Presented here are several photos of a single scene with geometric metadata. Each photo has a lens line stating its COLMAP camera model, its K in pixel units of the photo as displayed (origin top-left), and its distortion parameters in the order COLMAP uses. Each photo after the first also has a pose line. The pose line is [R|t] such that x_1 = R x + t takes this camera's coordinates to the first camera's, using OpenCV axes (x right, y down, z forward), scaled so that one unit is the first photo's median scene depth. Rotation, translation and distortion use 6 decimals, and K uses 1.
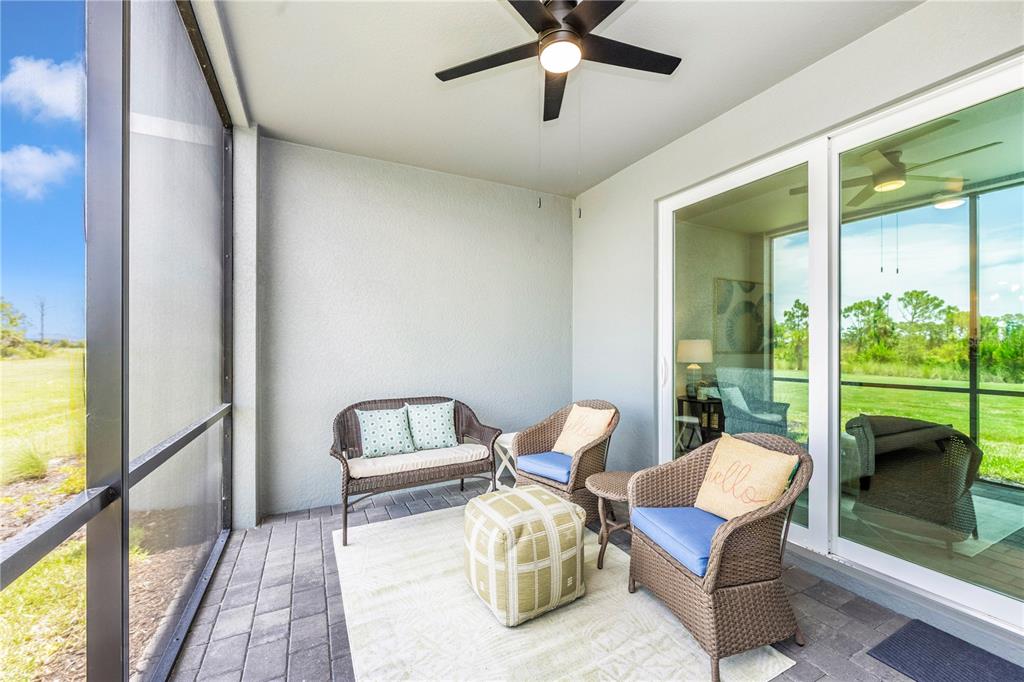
lens RADIAL K [[407.5, 0, 523.9], [0, 407.5, 347.8], [0, 0, 1]] dist [-0.002395, -0.000214]
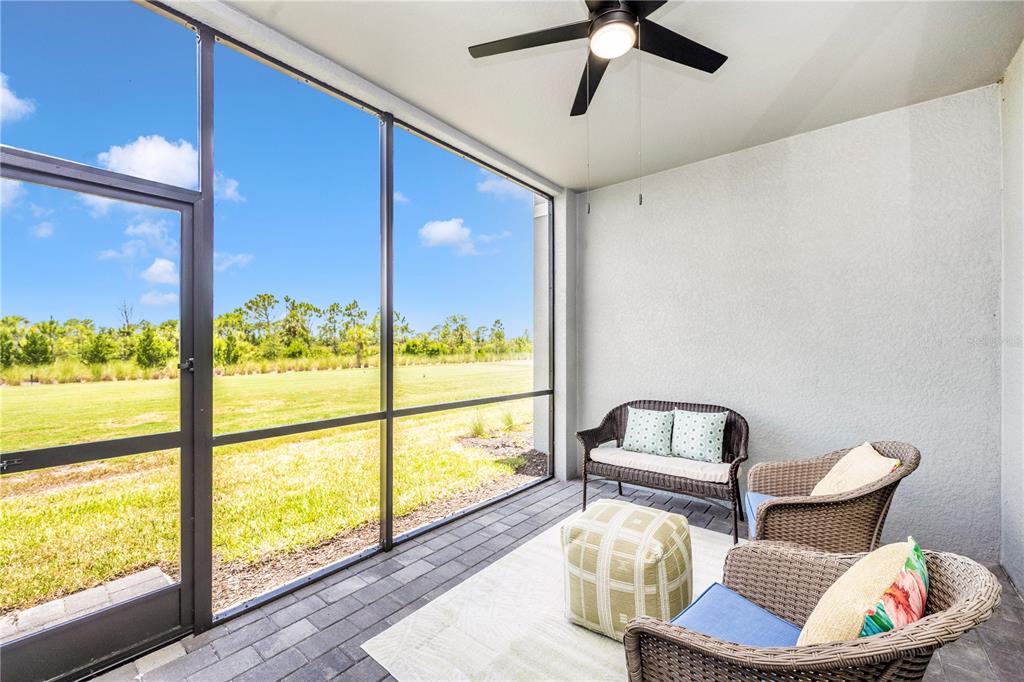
lens RADIAL K [[414.9, 0, 507.2], [0, 414.9, 342.3], [0, 0, 1]] dist [-0.002015, -0.000596]
pose [[0.383553, -0.013750, -0.923417, 0.576399], [0.006842, 0.999904, -0.012047, -0.014580], [0.923494, -0.001697, 0.383610, 0.279640]]
